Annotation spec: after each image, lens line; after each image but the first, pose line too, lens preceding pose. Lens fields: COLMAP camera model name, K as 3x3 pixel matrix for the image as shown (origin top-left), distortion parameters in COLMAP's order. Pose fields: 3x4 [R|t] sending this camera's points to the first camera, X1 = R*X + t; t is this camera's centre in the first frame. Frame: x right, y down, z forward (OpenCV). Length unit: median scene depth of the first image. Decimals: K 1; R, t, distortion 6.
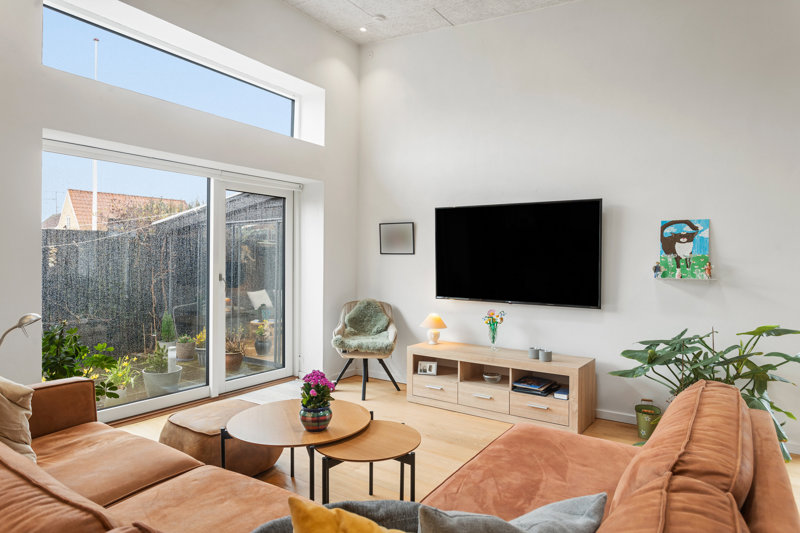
lens RADIAL K [[483.0, 0, 400.0], [0, 483.0, 266.5], [0, 0, 1]] dist [-0.002947, -0.000096]
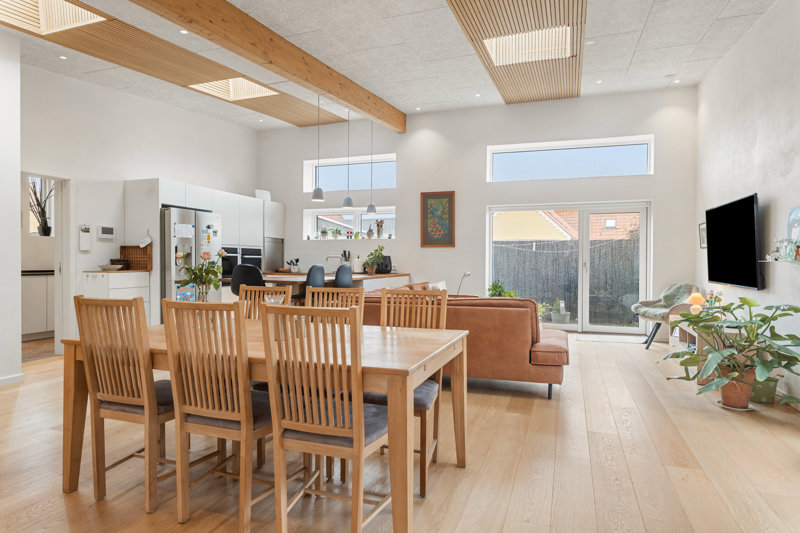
lens RADIAL K [[453.1, 0, 400.0], [0, 453.1, 266.5], [0, 0, 1]] dist [-0.002405, -0.000366]
pose [[0.275262, 0.004569, -0.961358, 0.913610], [-0.015706, 0.999877, 0.000255, 0.034657], [0.961241, 0.015029, 0.275300, -0.080365]]
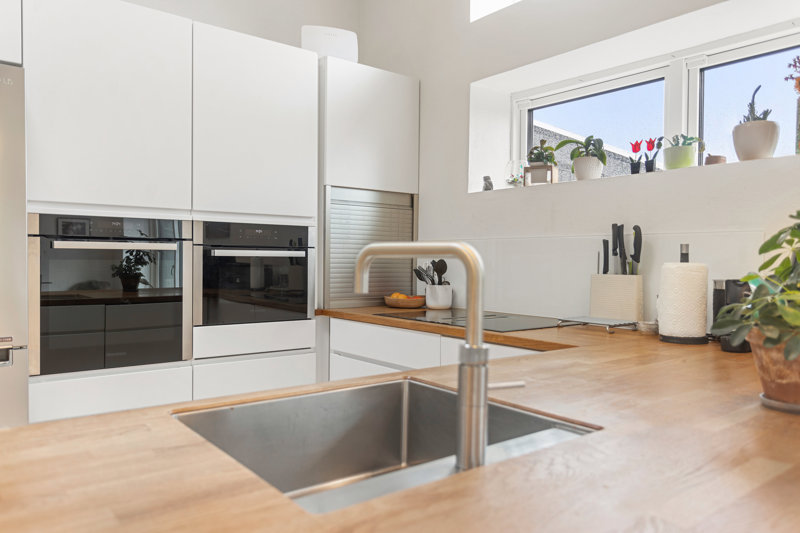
lens RADIAL K [[570.6, 0, 414.6], [0, 570.6, 258.0], [0, 0, 1]] dist [0.008217, 0.008614]
pose [[-0.263958, -0.005174, -0.964520, -0.245869], [-0.022443, 0.999748, 0.000779, 0.009835], [0.964273, 0.021852, -0.264008, 0.144365]]
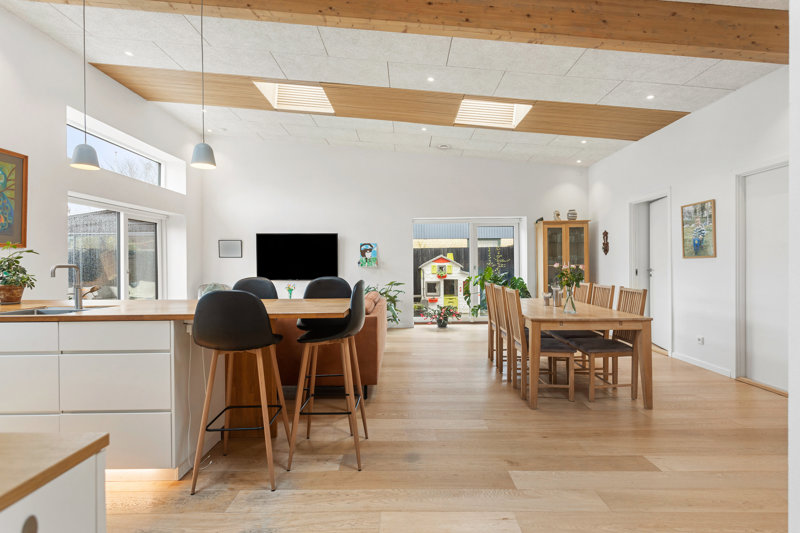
lens RADIAL K [[393.5, 0, 400.0], [0, 393.5, 266.5], [0, 0, 1]] dist [-0.002135, -0.000680]
pose [[0.824228, -0.016362, 0.566022, -0.322427], [0.018734, 0.999823, 0.001622, 0.017751], [-0.565948, 0.009267, 0.824389, -0.577421]]
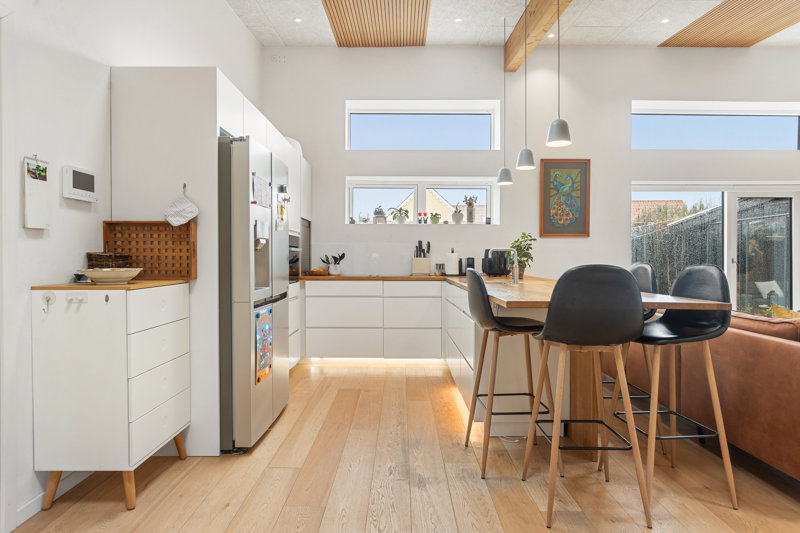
lens RADIAL K [[466.1, 0, 409.5], [0, 466.1, 259.6], [0, 0, 1]] dist [0.002643, 0.000725]
pose [[0.586763, -0.003609, -0.809751, 0.157229], [-0.008360, 0.999910, -0.010515, 0.036362], [0.809716, 0.012939, 0.586680, -0.495598]]
